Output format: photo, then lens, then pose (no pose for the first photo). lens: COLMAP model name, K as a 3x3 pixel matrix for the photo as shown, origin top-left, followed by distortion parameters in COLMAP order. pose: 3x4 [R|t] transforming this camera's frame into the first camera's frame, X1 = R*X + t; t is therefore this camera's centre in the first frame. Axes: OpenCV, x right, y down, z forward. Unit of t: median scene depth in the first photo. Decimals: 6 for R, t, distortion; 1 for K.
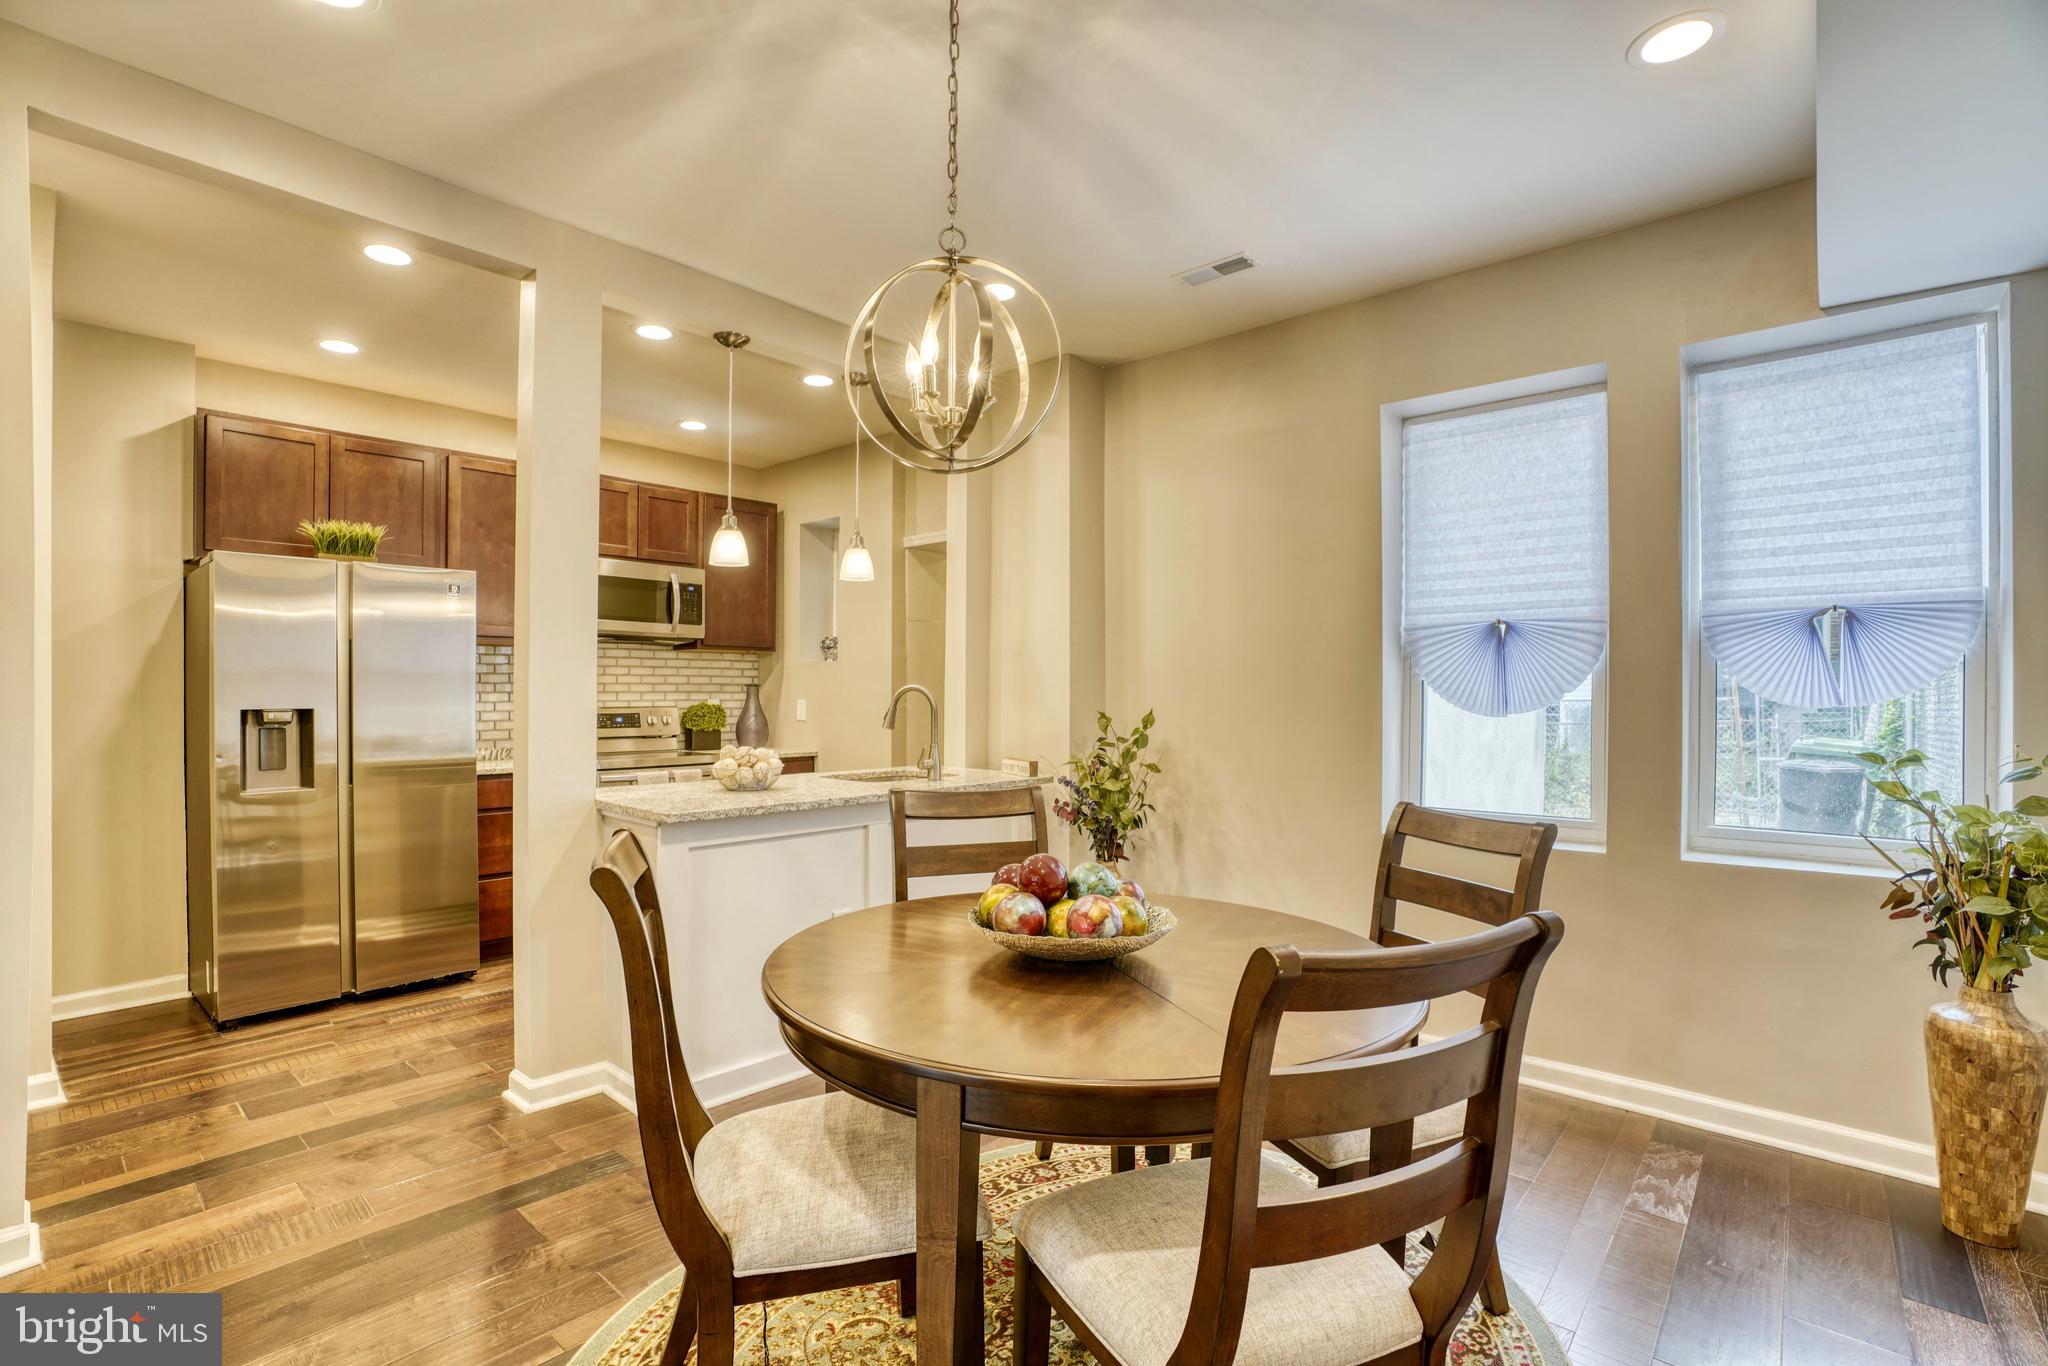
lens RADIAL K [[941.4, 0, 1006.8], [0, 941.4, 690.7], [0, 0, 1]] dist [-0.068930, 0.026062]
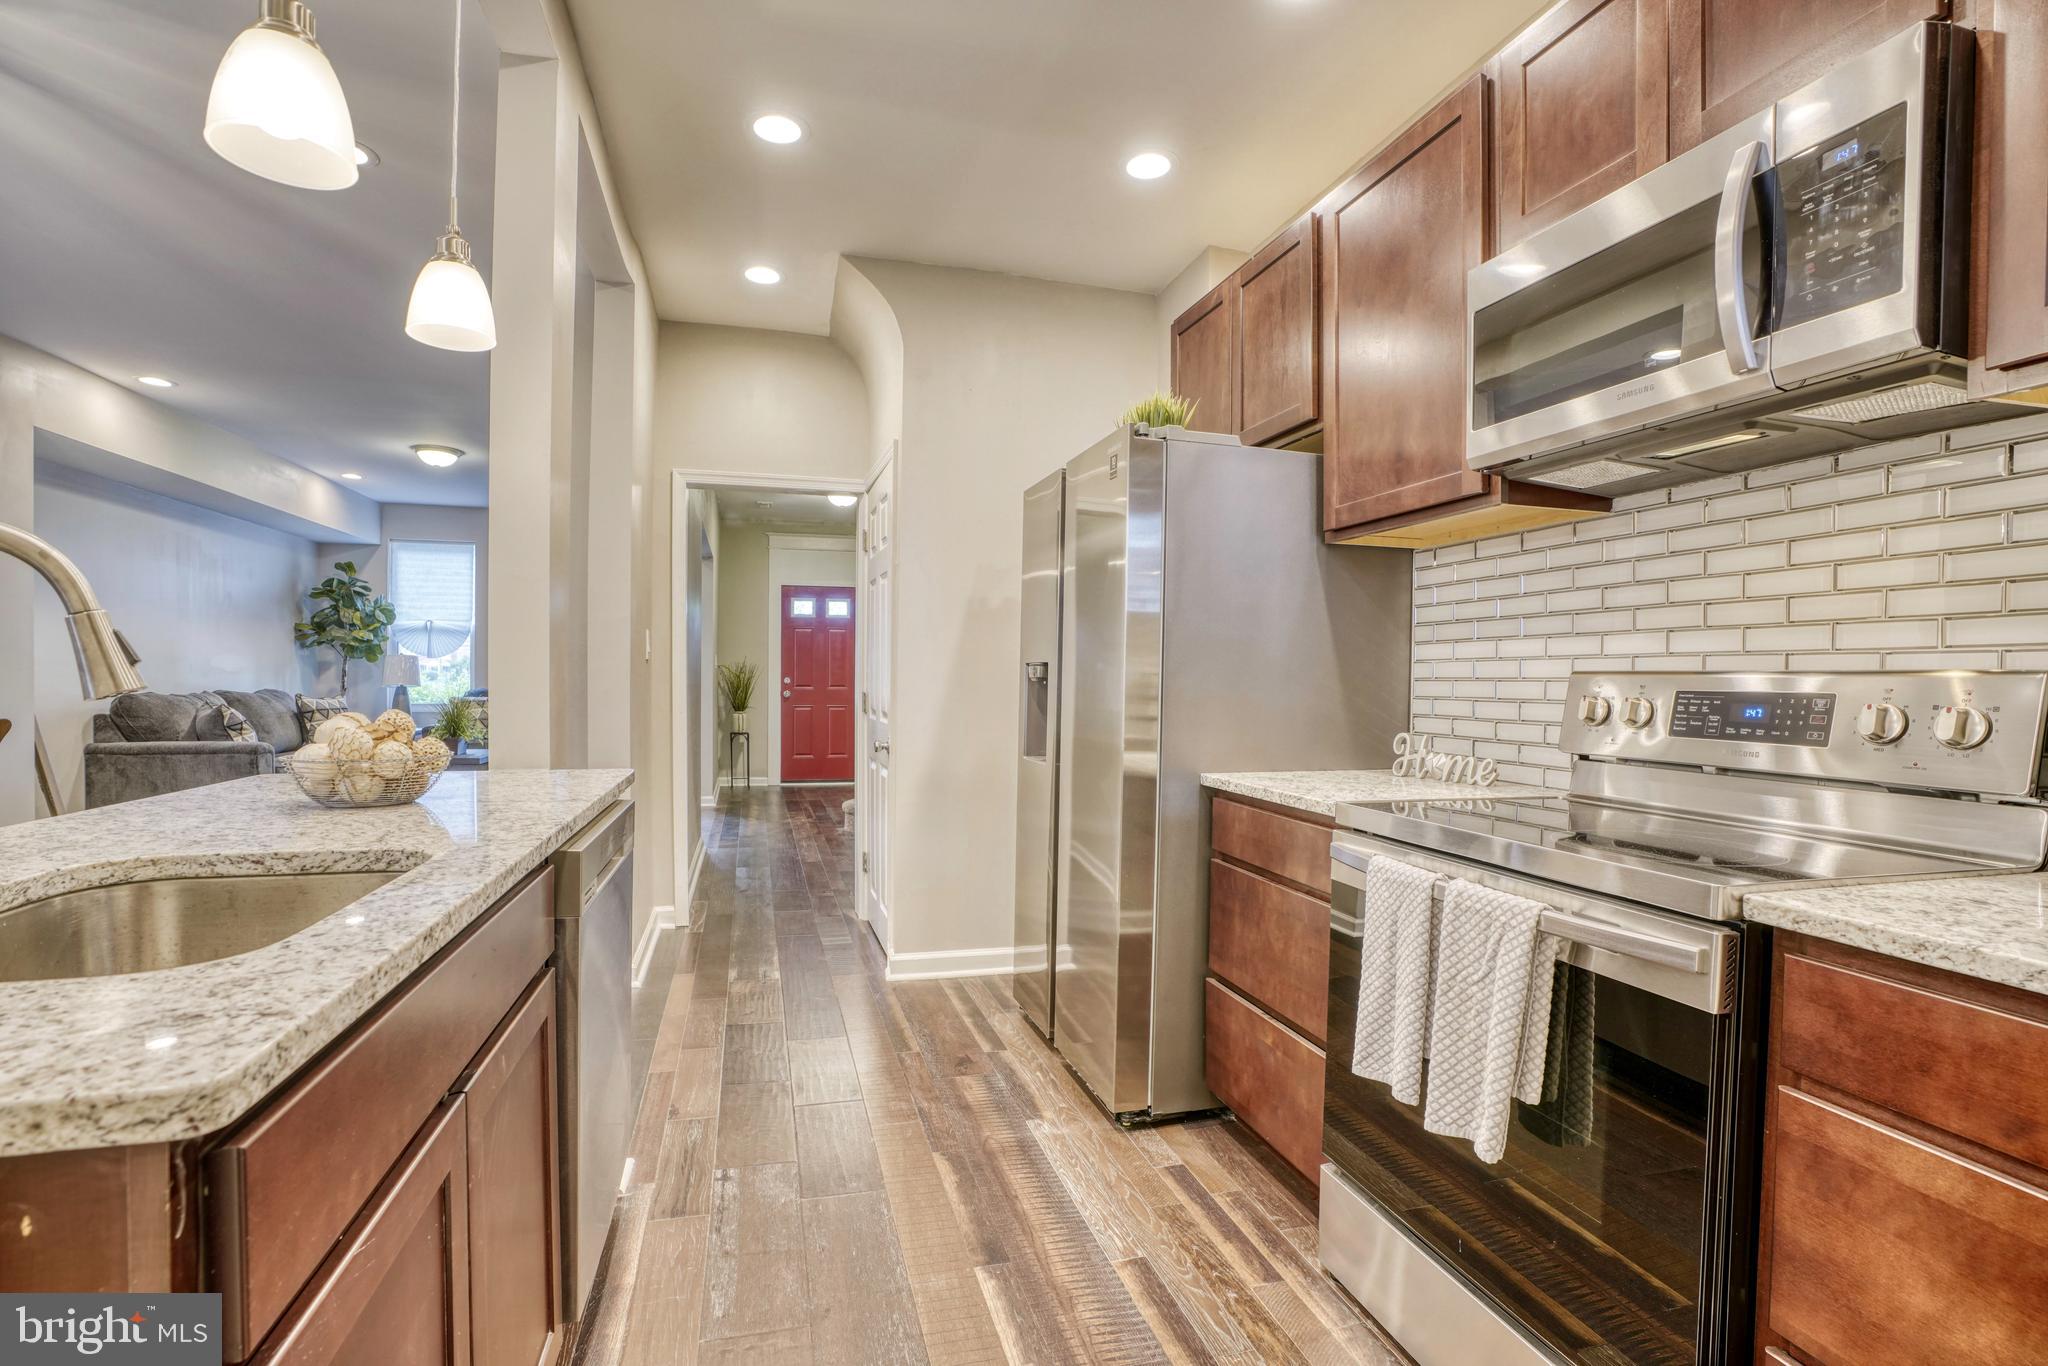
lens RADIAL K [[941.4, 0, 1006.1], [0, 941.4, 690.3], [0, 0, 1]] dist [-0.068930, 0.026062]
pose [[-0.549661, 0.004645, -0.835375, -0.059631], [-0.011141, 0.999855, 0.012891, 0.035473], [0.835314, 0.016393, -0.549529, 1.491774]]
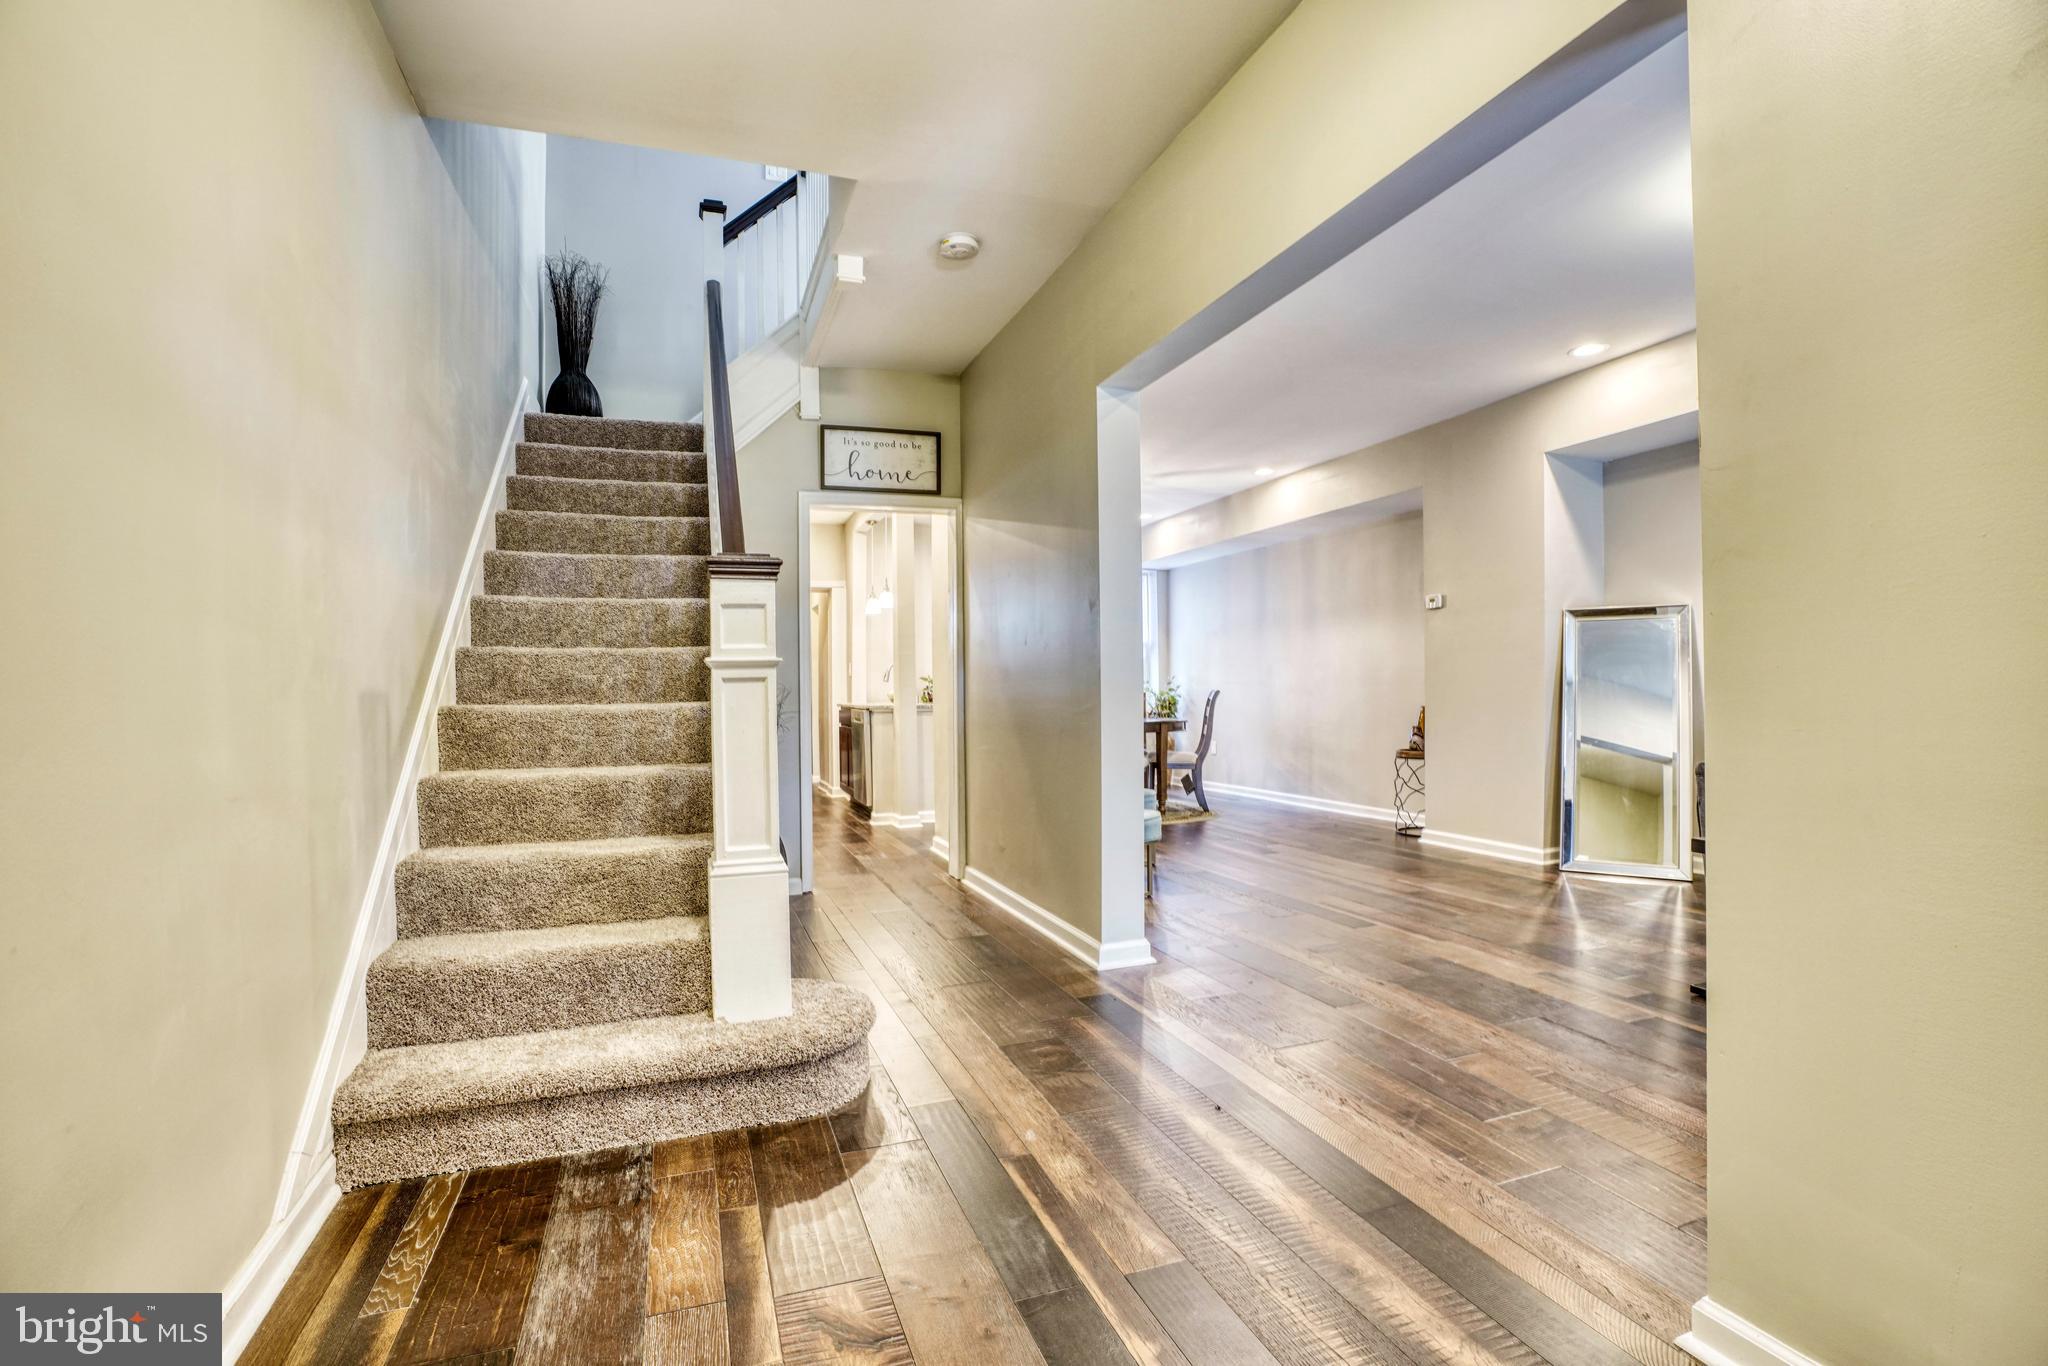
lens RADIAL K [[941.4, 0, 1011.1], [0, 941.4, 697.3], [0, 0, 1]] dist [-0.068930, 0.026062]
pose [[0.483761, -0.015815, 0.875057, -2.168064], [0.013656, 0.999851, 0.010521, 0.063850], [-0.875093, 0.006860, 0.483905, -0.385730]]
